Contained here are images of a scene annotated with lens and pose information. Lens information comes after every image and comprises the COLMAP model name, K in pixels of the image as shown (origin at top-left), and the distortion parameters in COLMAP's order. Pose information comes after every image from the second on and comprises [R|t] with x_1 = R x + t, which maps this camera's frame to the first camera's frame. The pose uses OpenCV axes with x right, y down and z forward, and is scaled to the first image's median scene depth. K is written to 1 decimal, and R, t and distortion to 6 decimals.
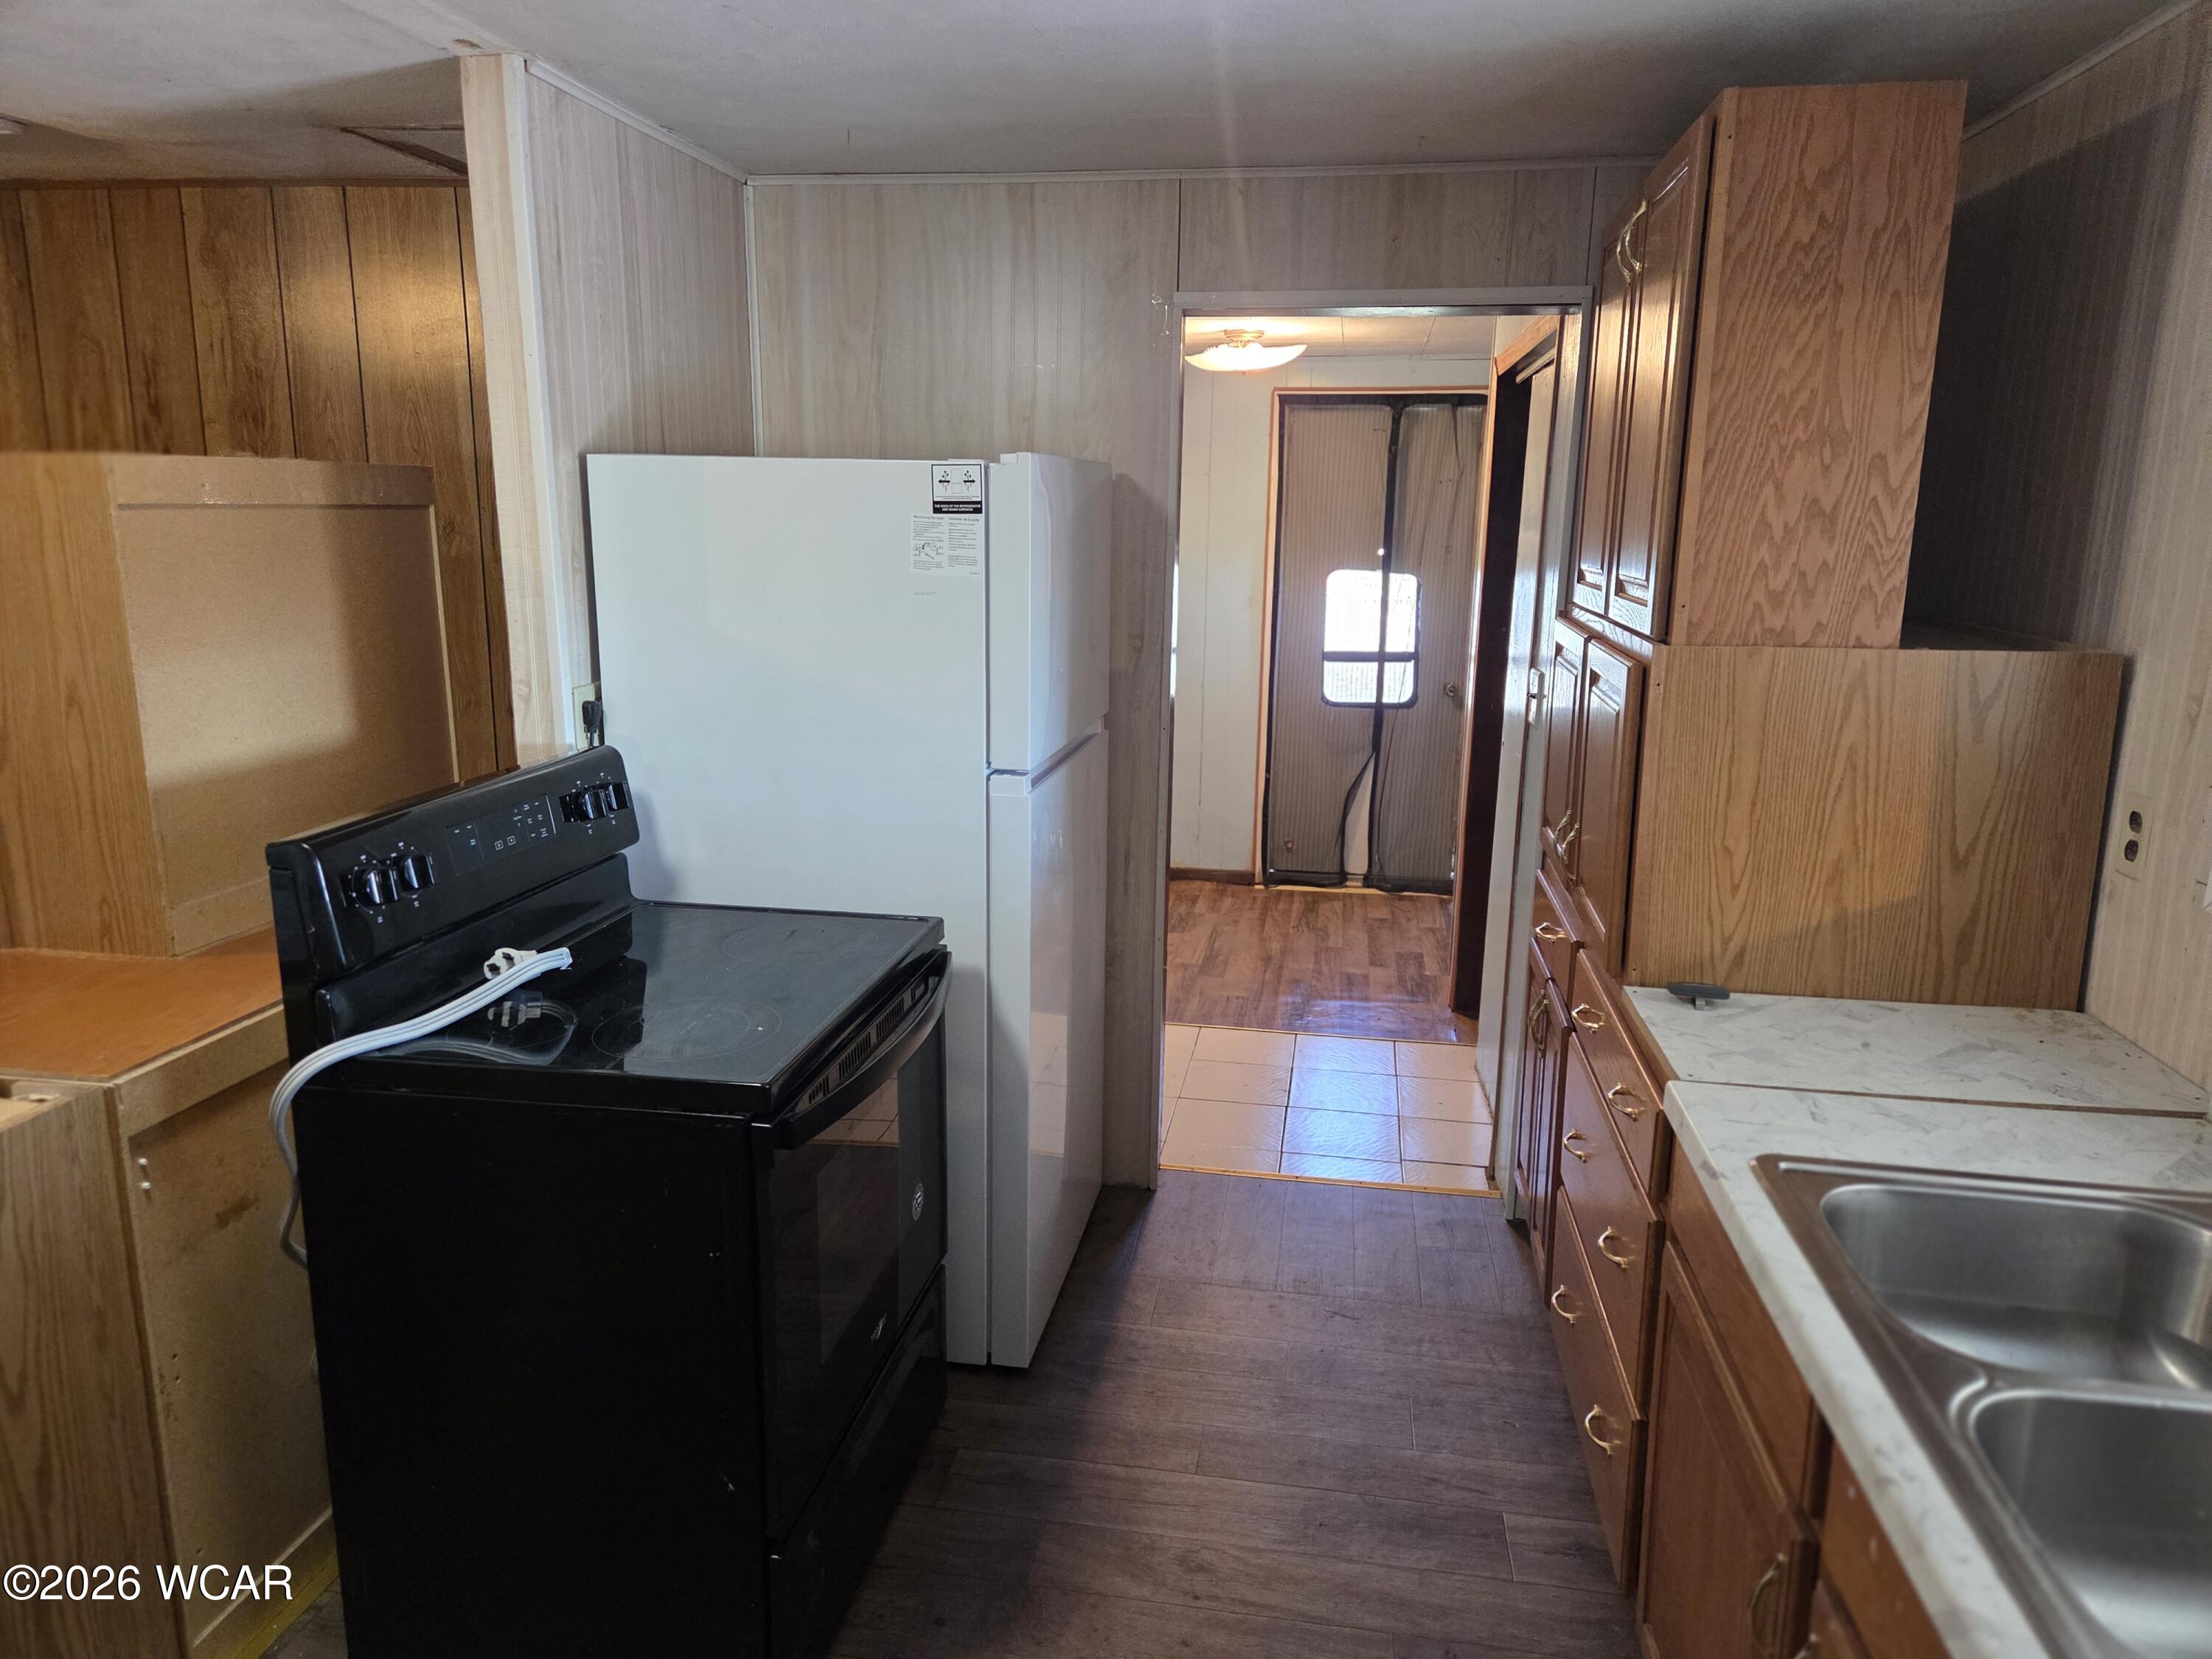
lens RADIAL K [[1499.4, 0, 1109.6], [0, 1499.4, 820.1], [0, 0, 1]] dist [0.002617, -0.000139]
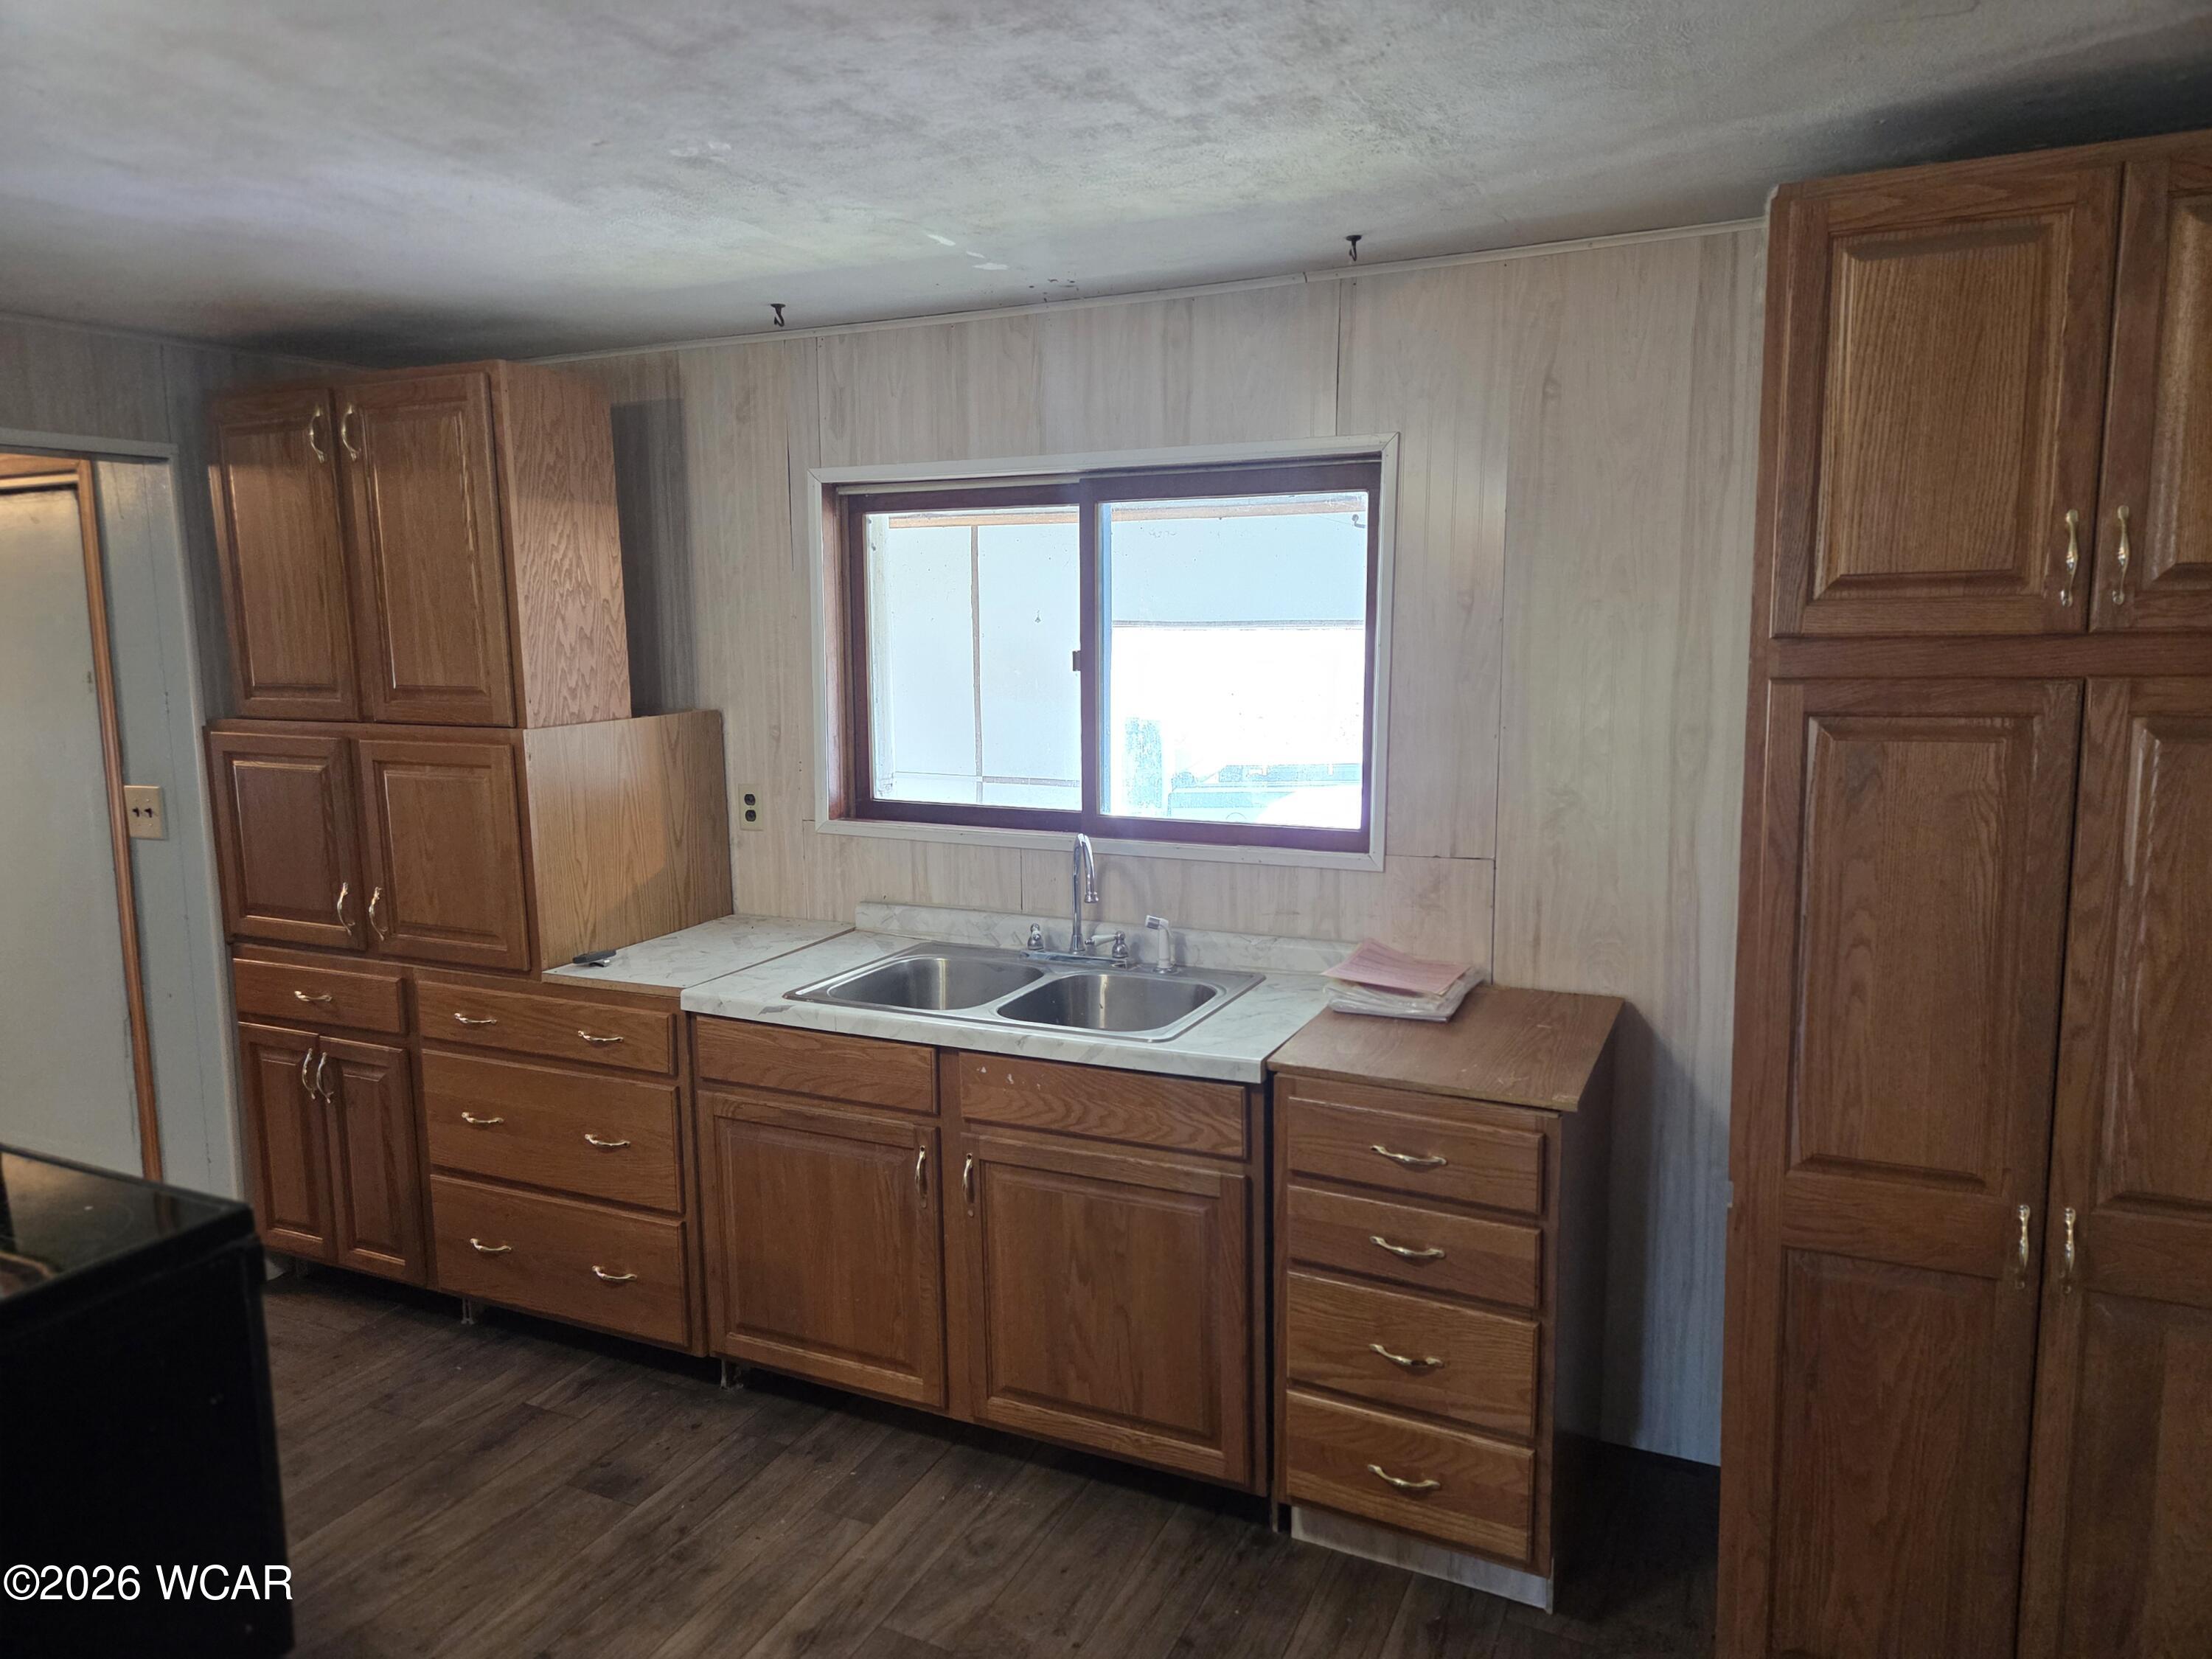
lens RADIAL K [[1499.4, 0, 1105.4], [0, 1499.4, 830.6], [0, 0, 1]] dist [0.002617, -0.000139]
pose [[0.282787, -0.155711, 0.946459, -0.881979], [0.212153, 0.972450, 0.096599, -0.044635], [-0.935426, 0.173477, 0.308031, 0.049301]]
